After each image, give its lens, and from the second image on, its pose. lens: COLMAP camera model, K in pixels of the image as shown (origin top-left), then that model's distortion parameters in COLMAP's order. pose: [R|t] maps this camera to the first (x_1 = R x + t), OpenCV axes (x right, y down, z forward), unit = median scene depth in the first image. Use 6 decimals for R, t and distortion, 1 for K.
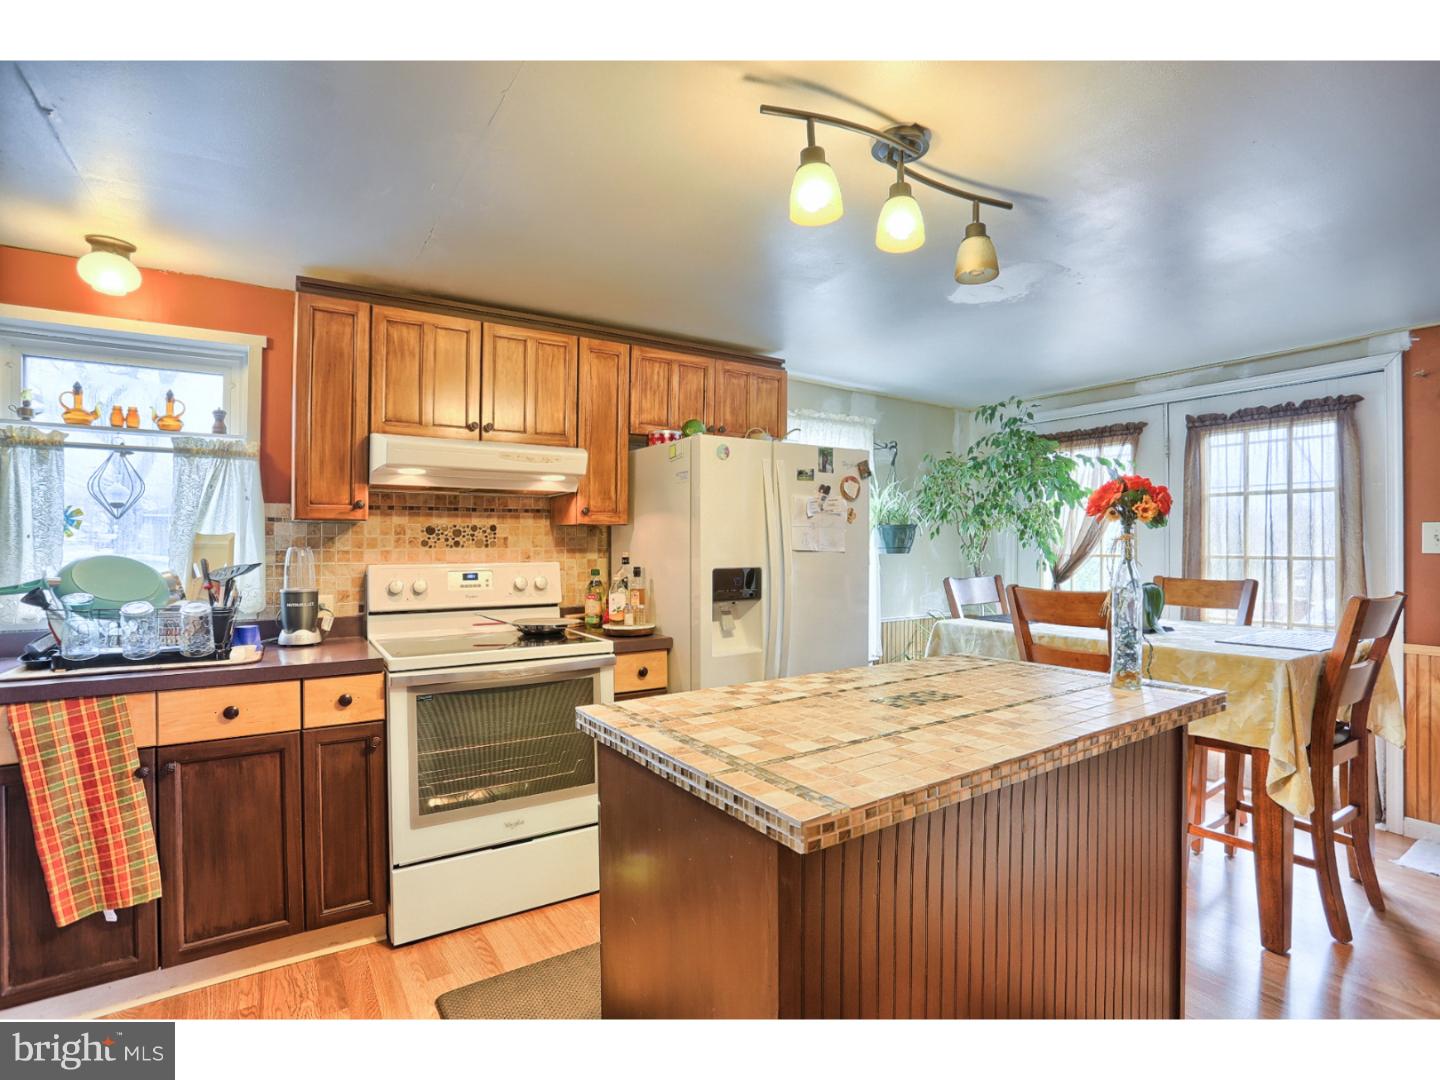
lens RADIAL K [[695.7, 0, 744.1], [0, 695.7, 539.7], [0, 0, 1]] dist [-0.046484, 0.001442]
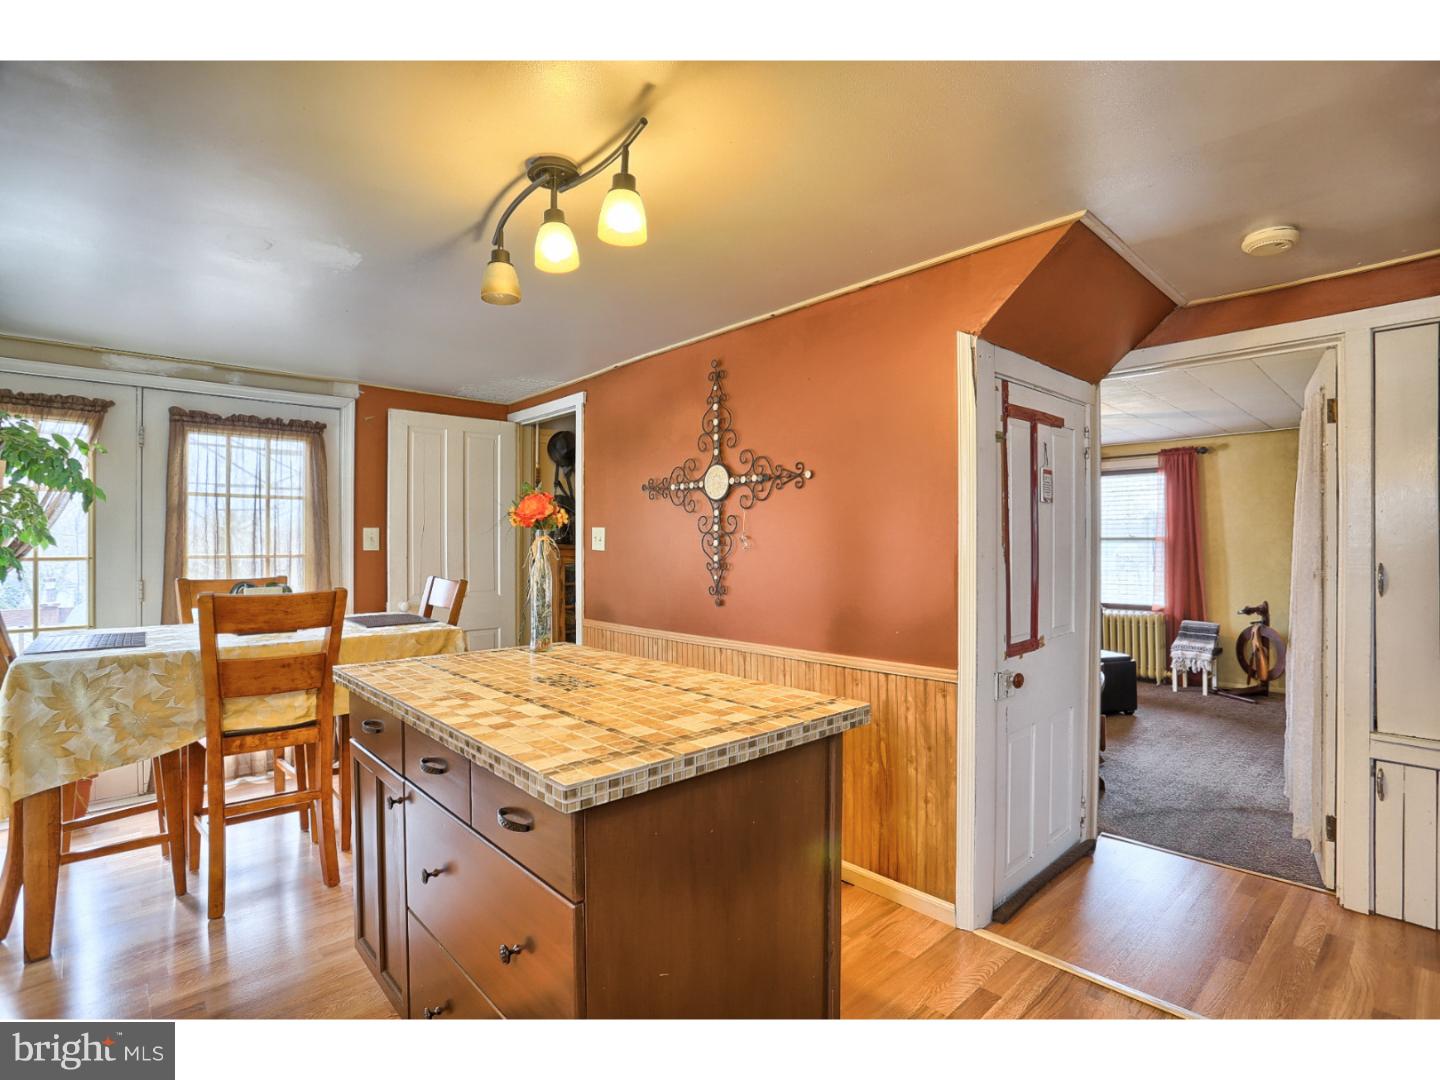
lens RADIAL K [[695.7, 0, 716.5], [0, 695.7, 530.1], [0, 0, 1]] dist [-0.046484, 0.001442]
pose [[-0.137364, 0.022289, 0.990270, -0.448261], [-0.005626, 0.999713, -0.023282, 0.006211], [-0.990505, -0.008769, -0.137199, 0.461717]]
